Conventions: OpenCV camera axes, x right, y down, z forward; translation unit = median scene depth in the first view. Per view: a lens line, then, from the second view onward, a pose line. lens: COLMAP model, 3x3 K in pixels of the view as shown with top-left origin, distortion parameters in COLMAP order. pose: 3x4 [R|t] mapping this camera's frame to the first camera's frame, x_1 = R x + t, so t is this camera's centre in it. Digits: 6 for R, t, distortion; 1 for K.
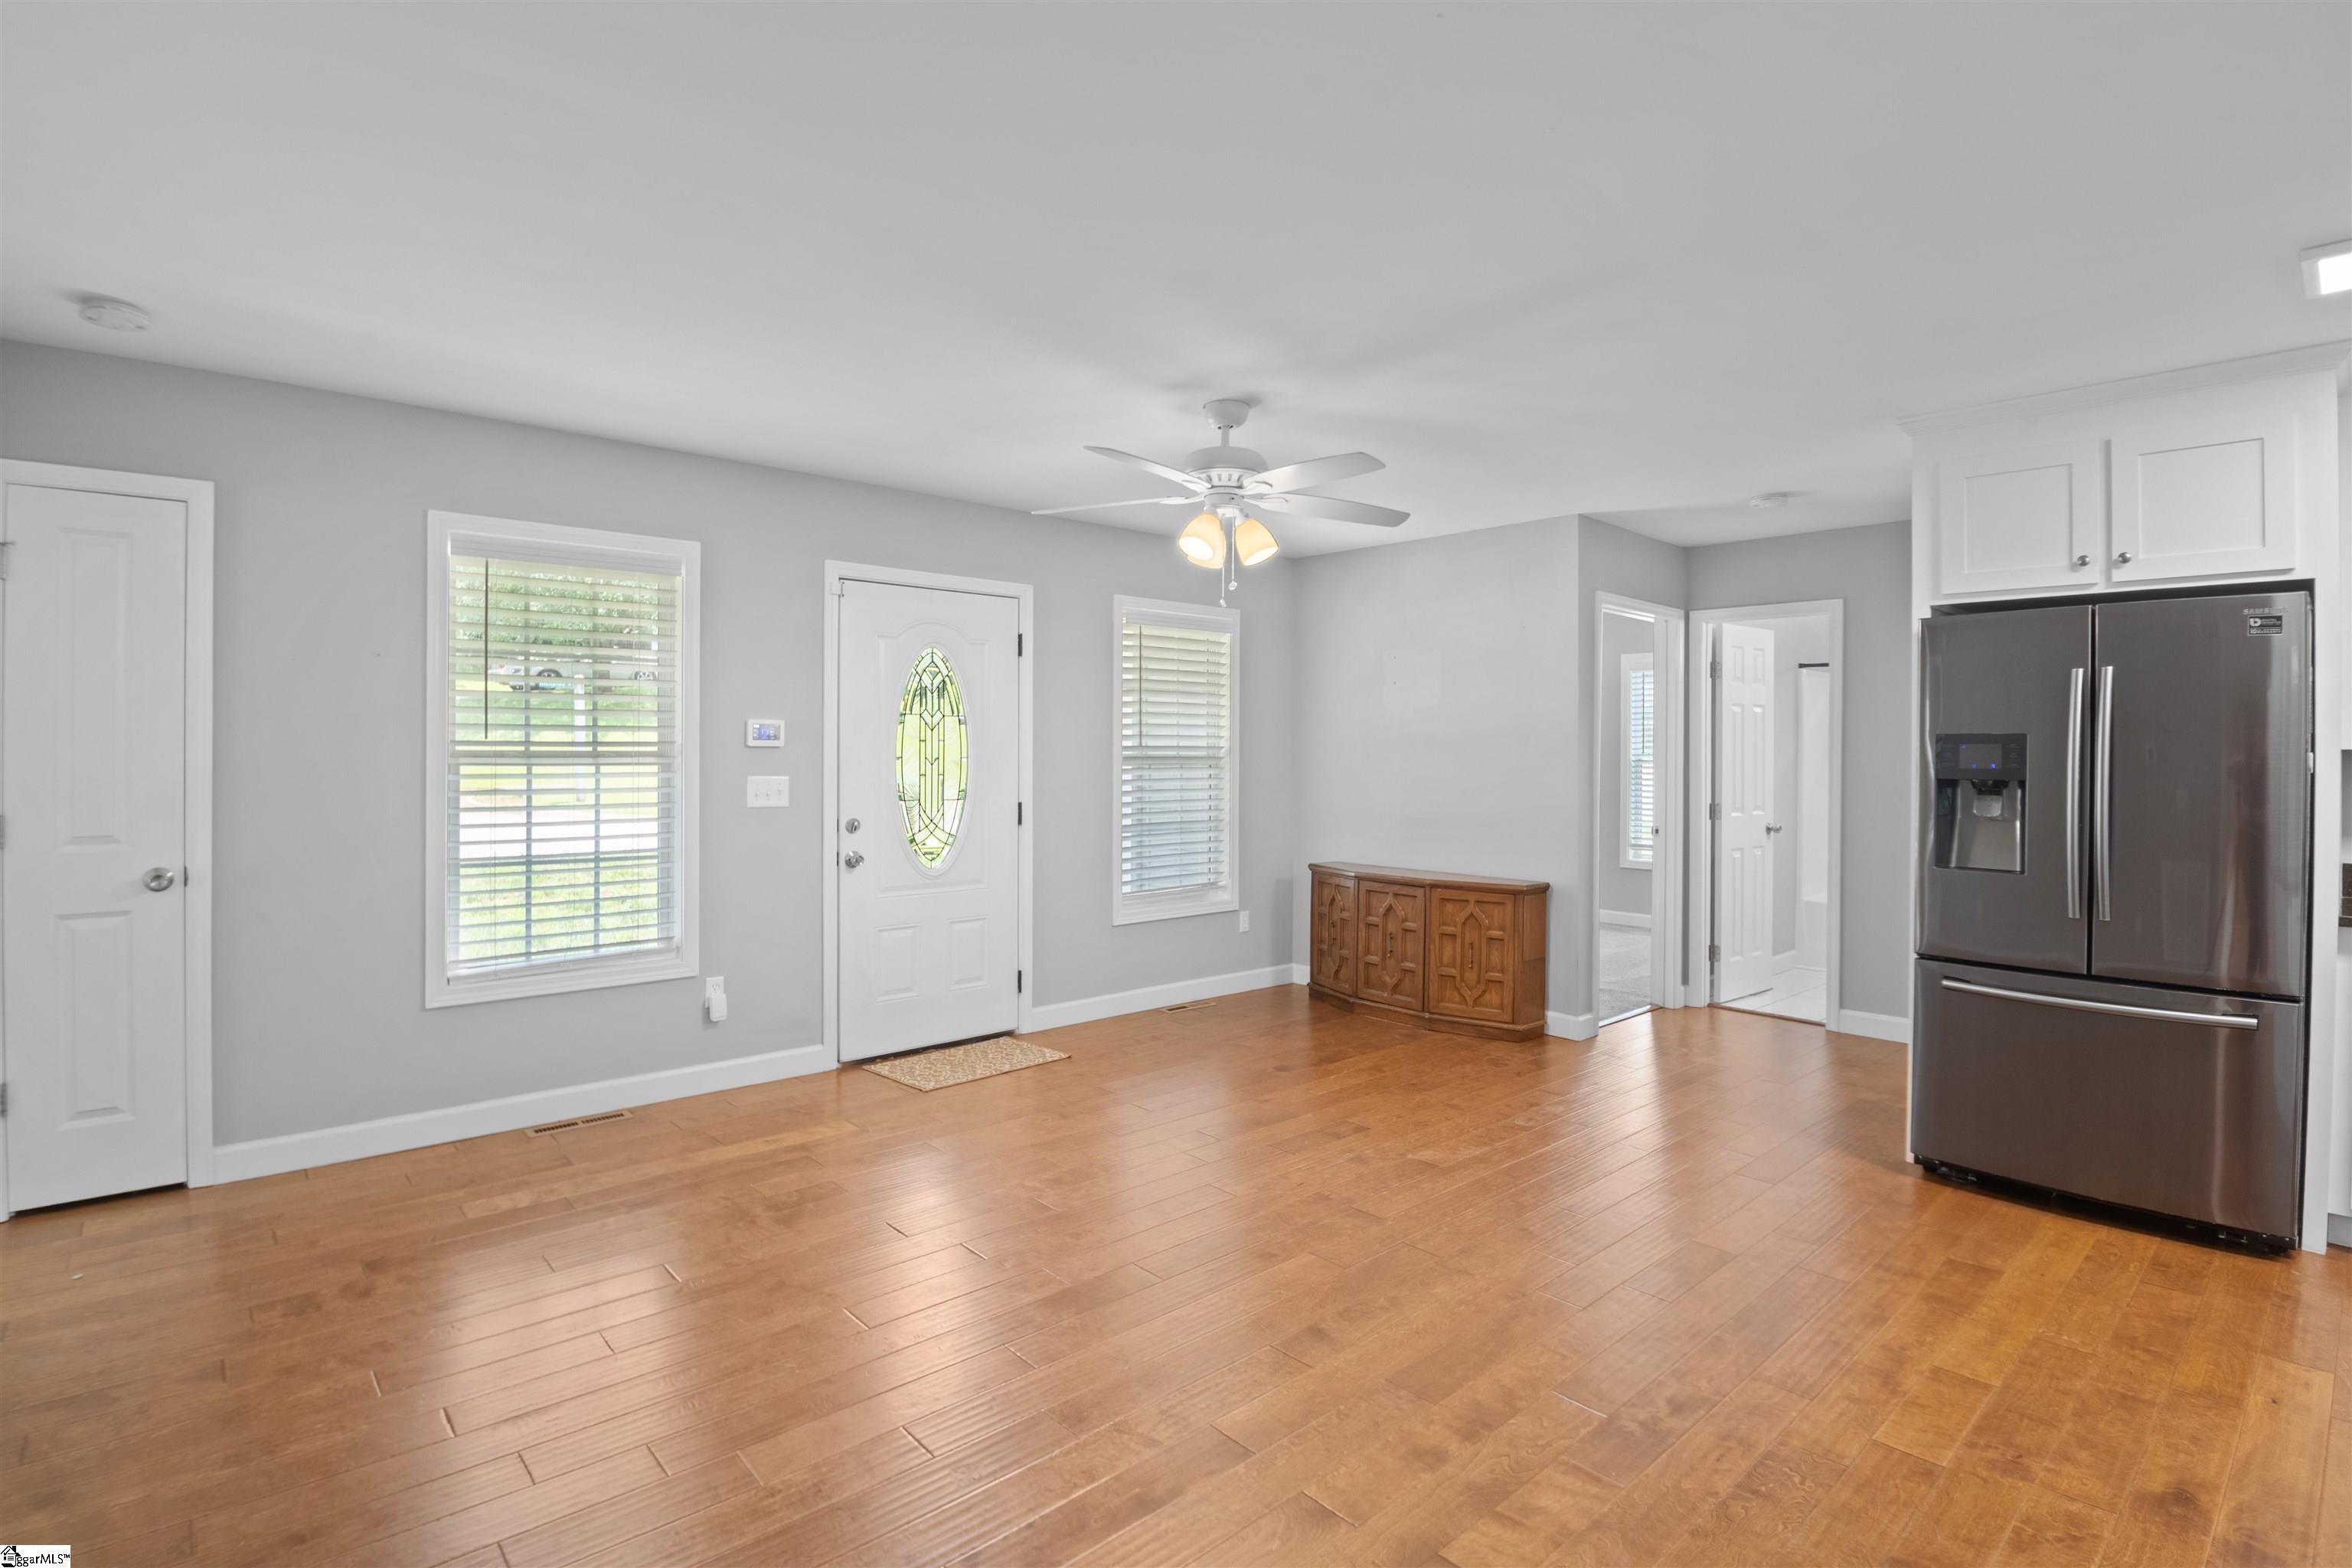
lens RADIAL K [[1139.5, 0, 1155.3], [0, 1139.5, 752.6], [0, 0, 1]] dist [-0.025928, -0.001261]
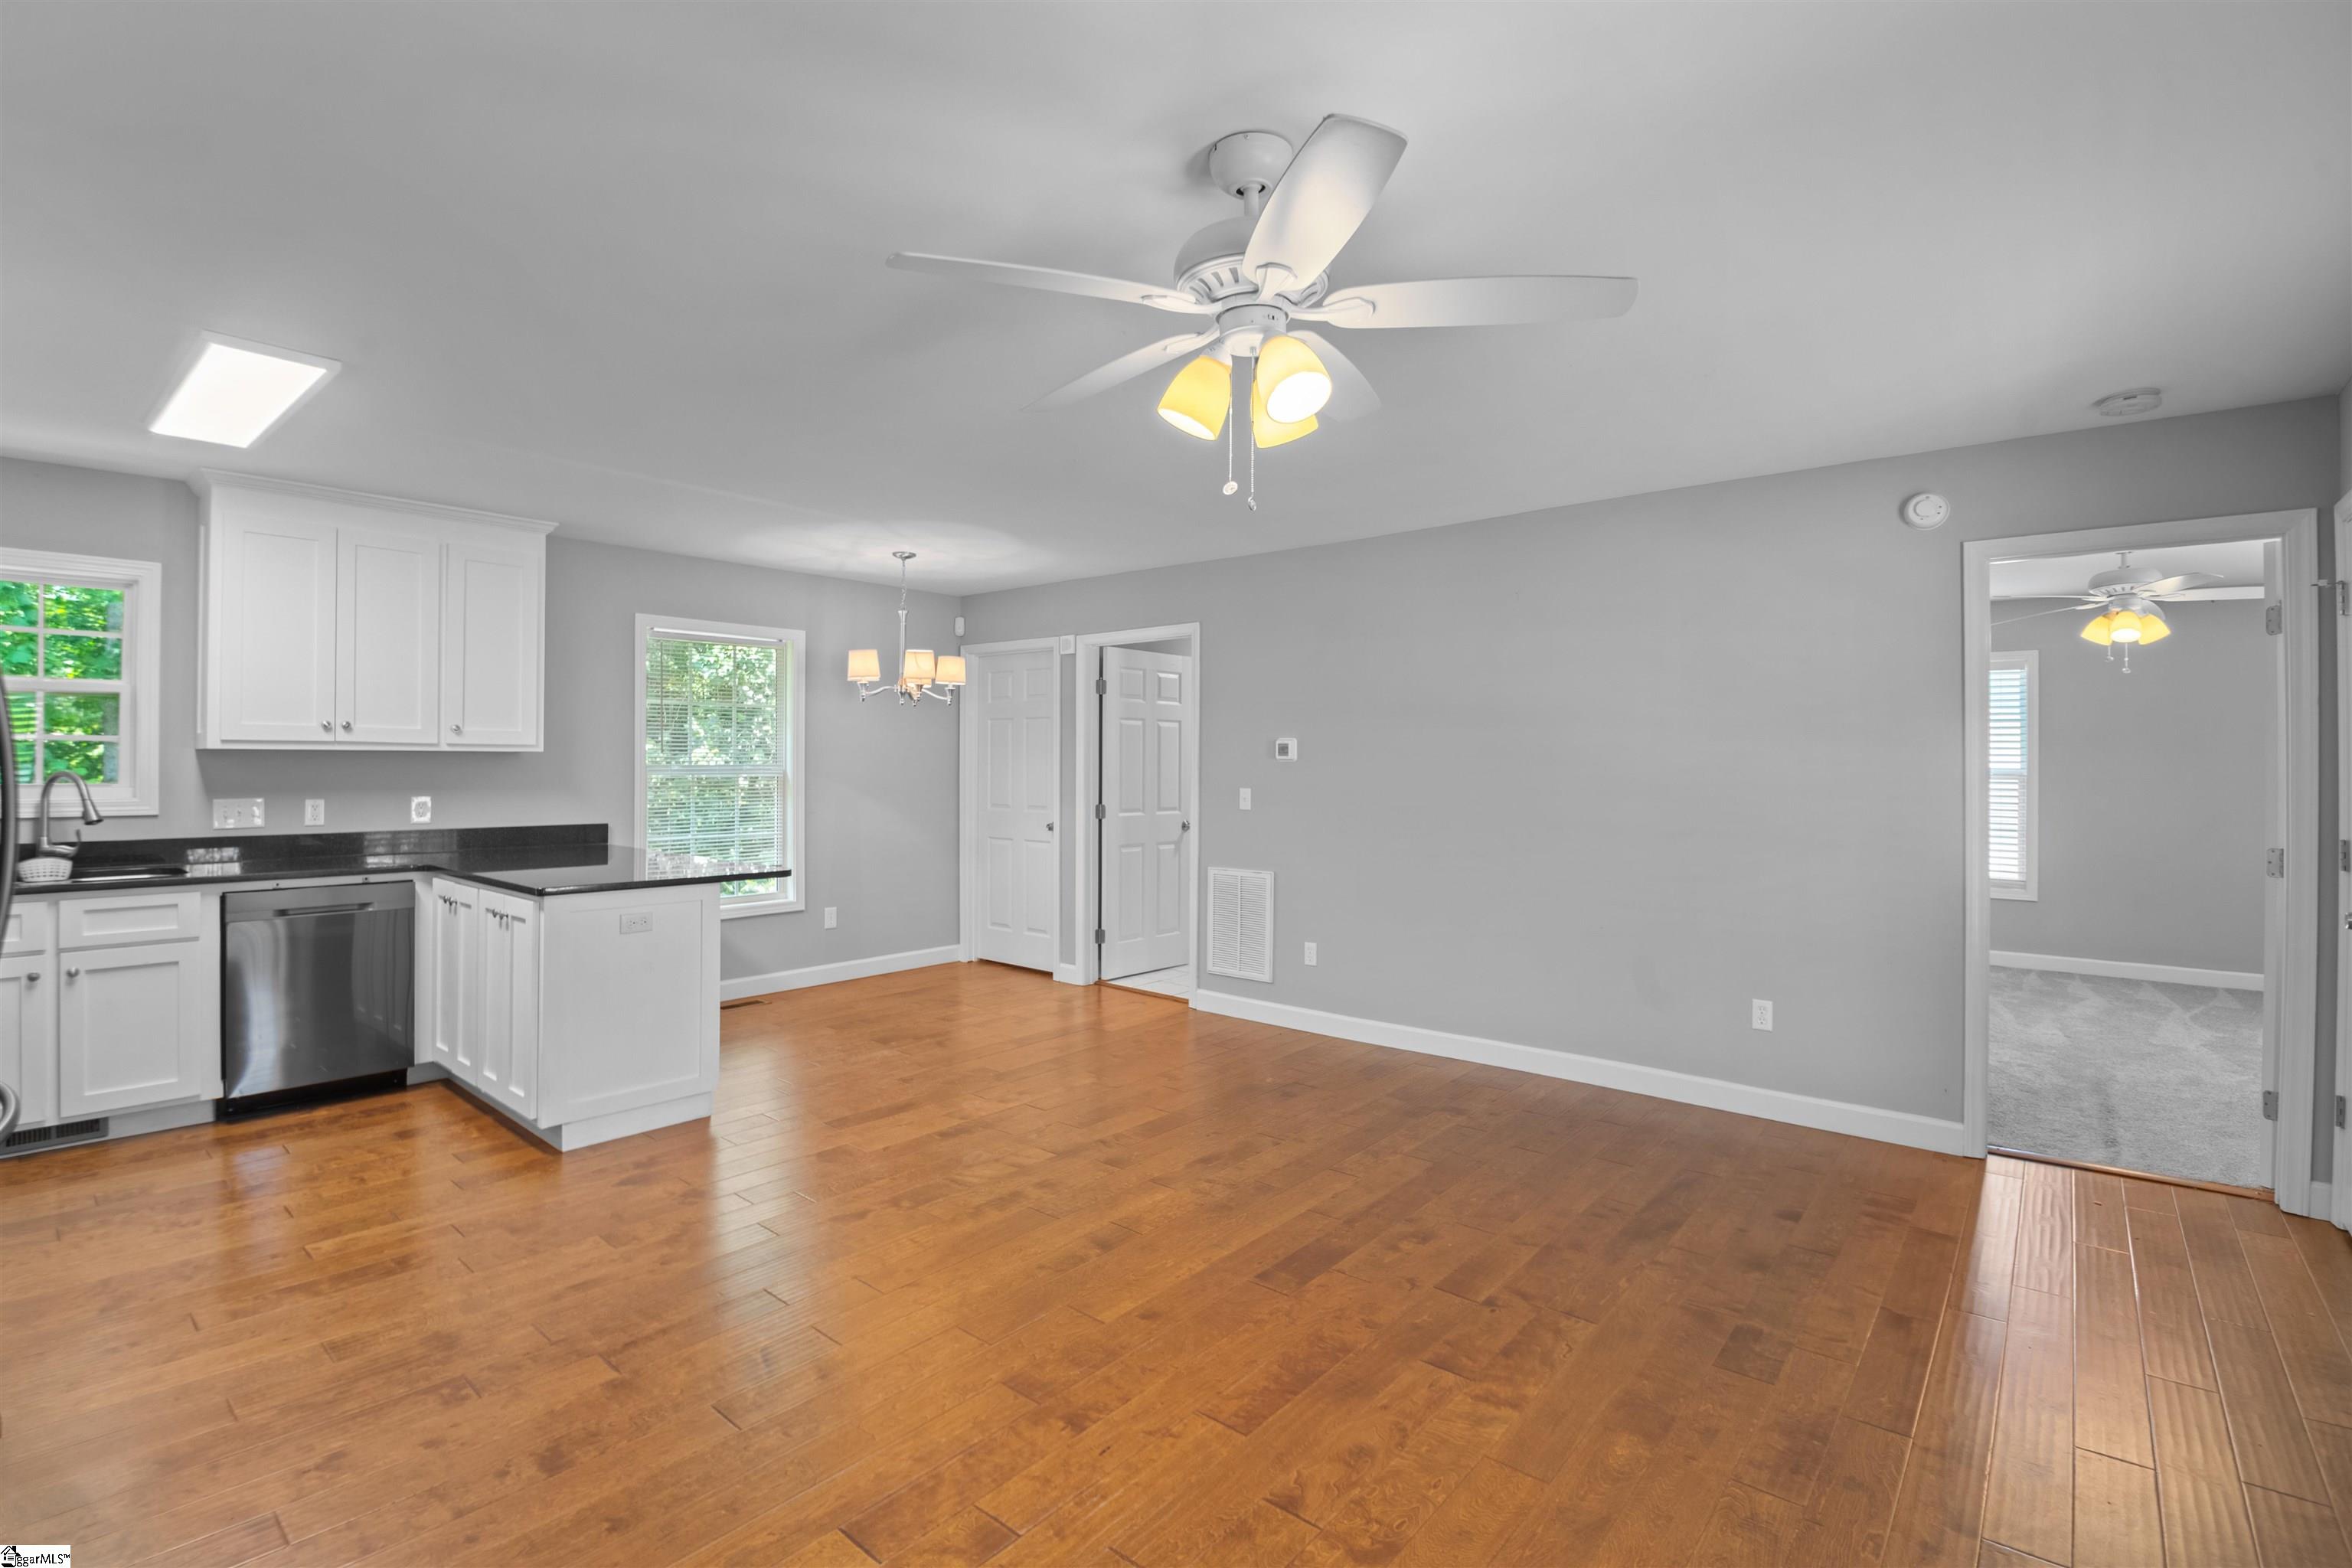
lens RADIAL K [[1065.5, 0, 1135.7], [0, 1065.5, 770.1], [0, 0, 1]] dist [-0.002342, -0.015631]
pose [[-0.993439, -0.011689, -0.113764, 0.162907], [-0.012085, 0.999923, 0.002791, 0.000274], [0.113723, 0.004147, -0.993504, 1.417142]]
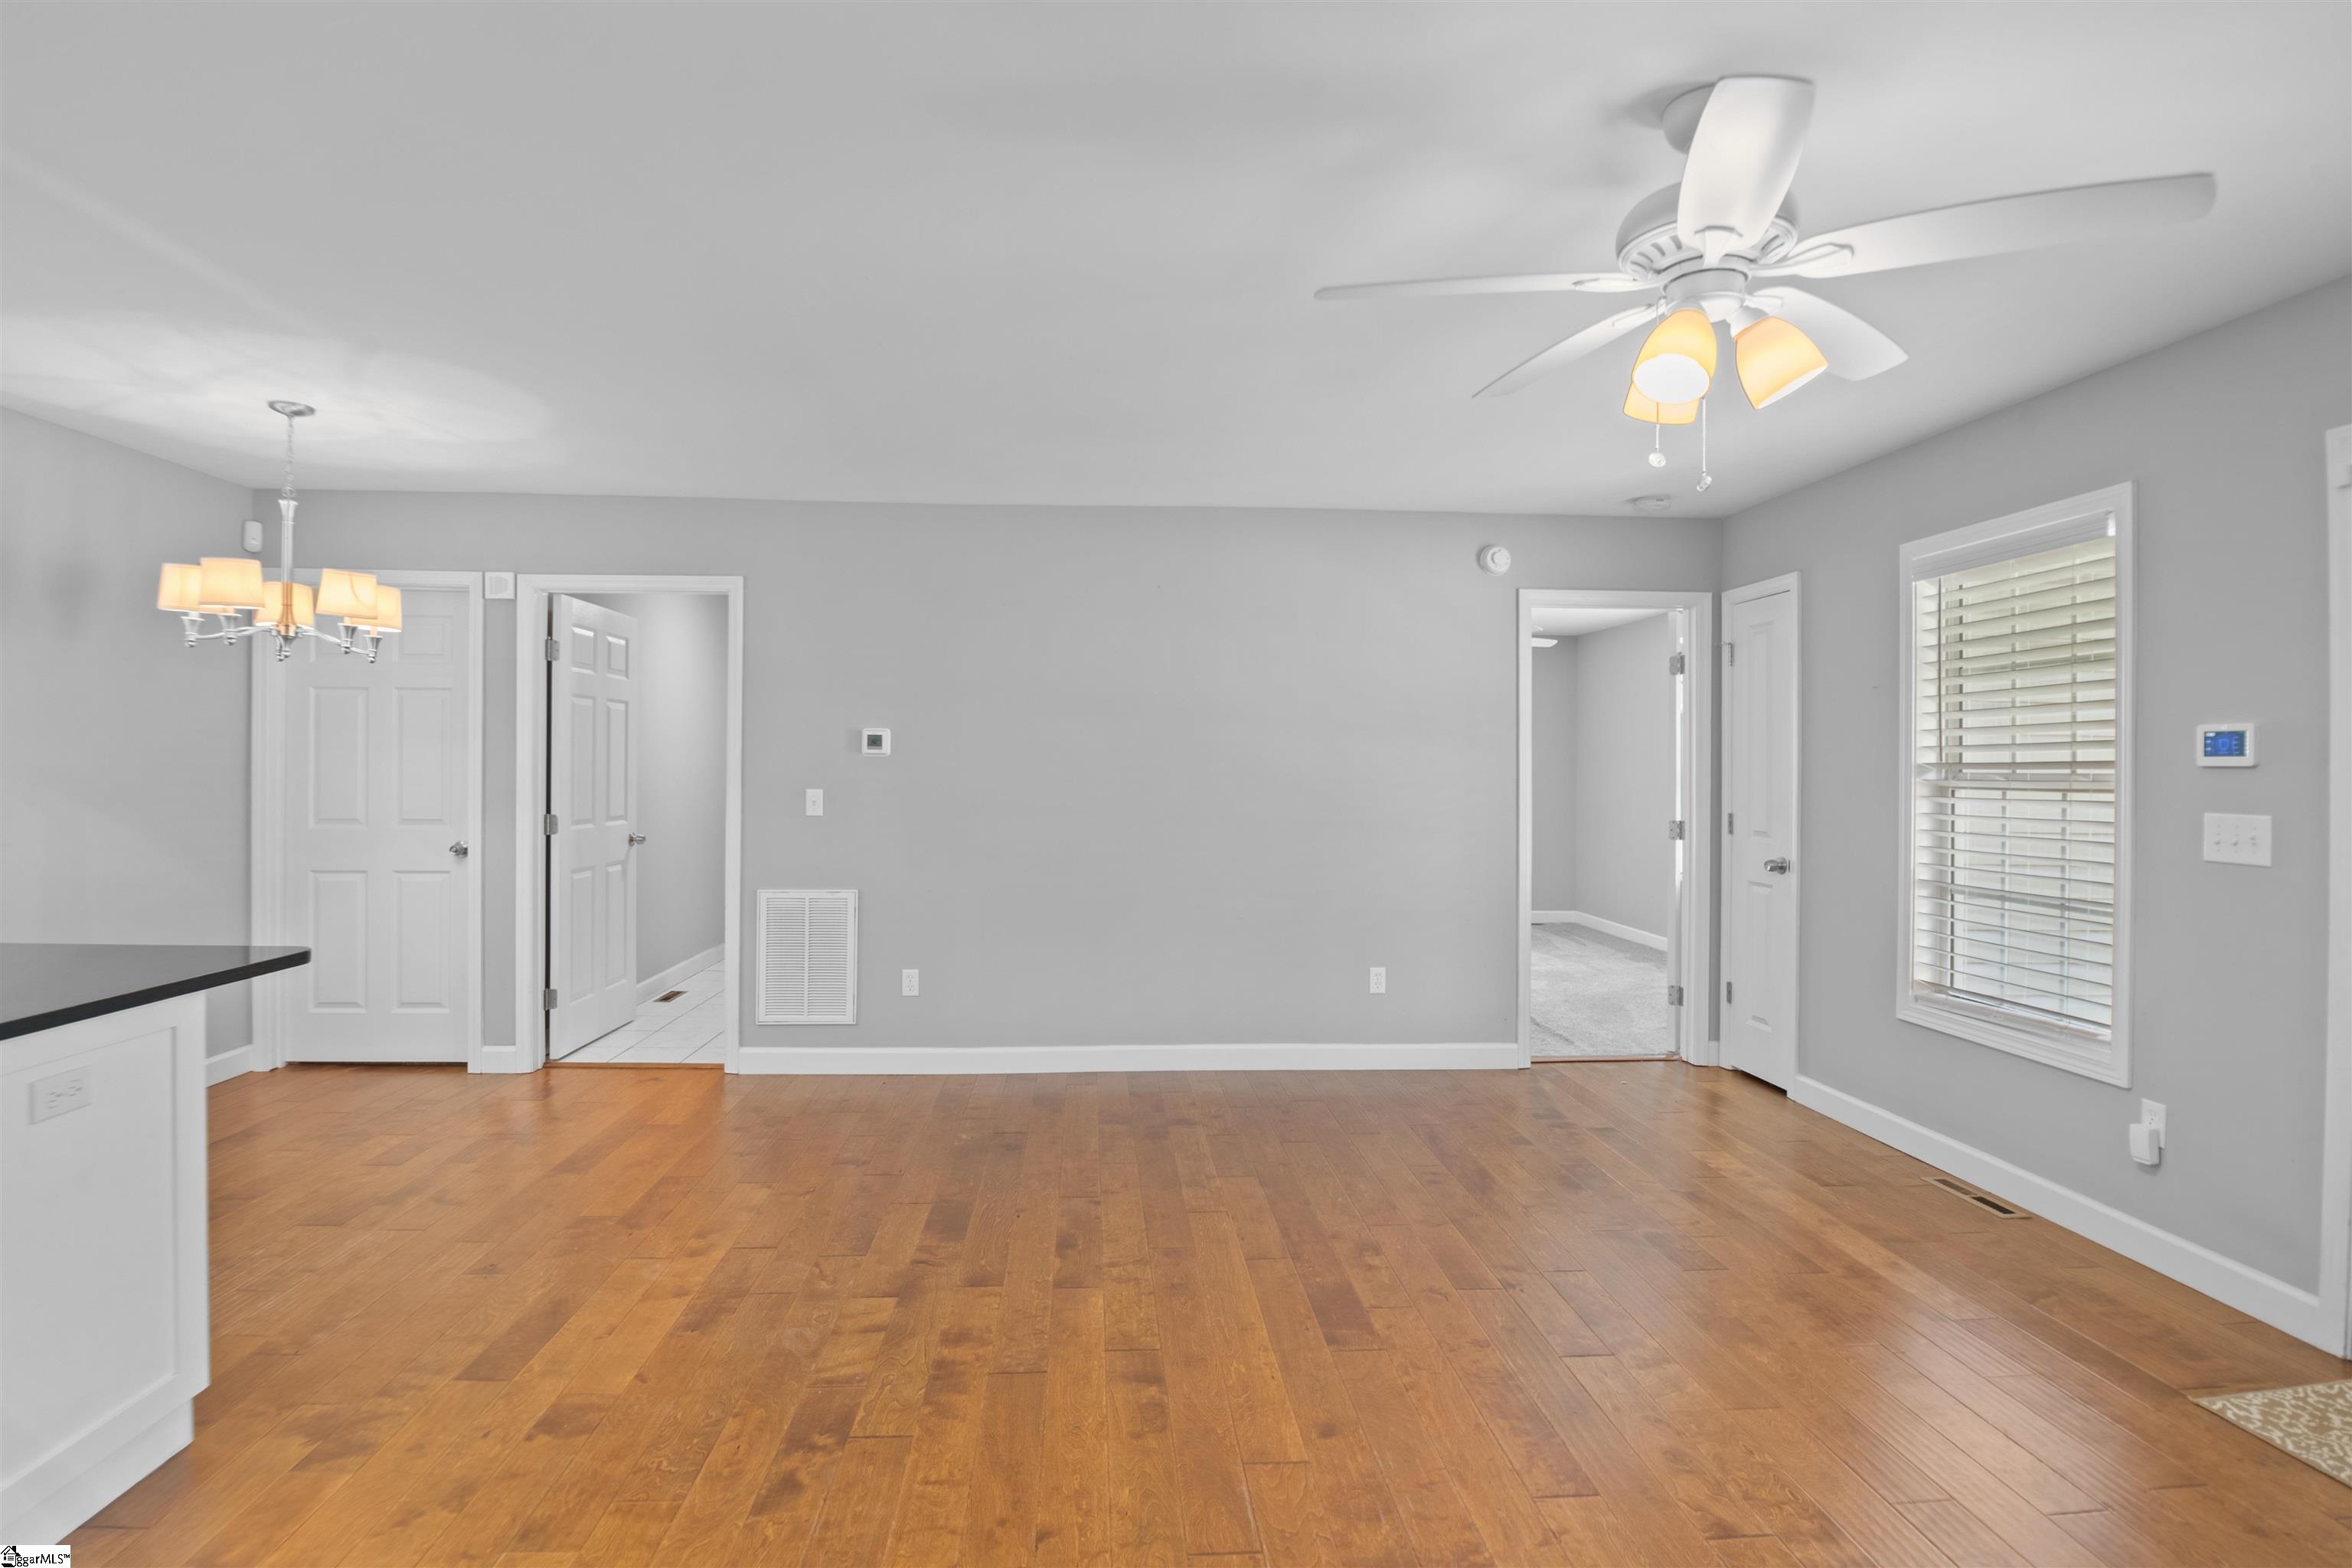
lens RADIAL K [[1129.1, 0, 1134.7], [0, 1129.1, 768.6], [0, 0, 1]] dist [-0.013805, -0.008134]
pose [[-0.634423, -0.009415, -0.772929, 0.583459], [-0.010956, 0.999935, -0.003188, 0.005005], [0.772909, 0.006446, -0.634484, 1.050004]]
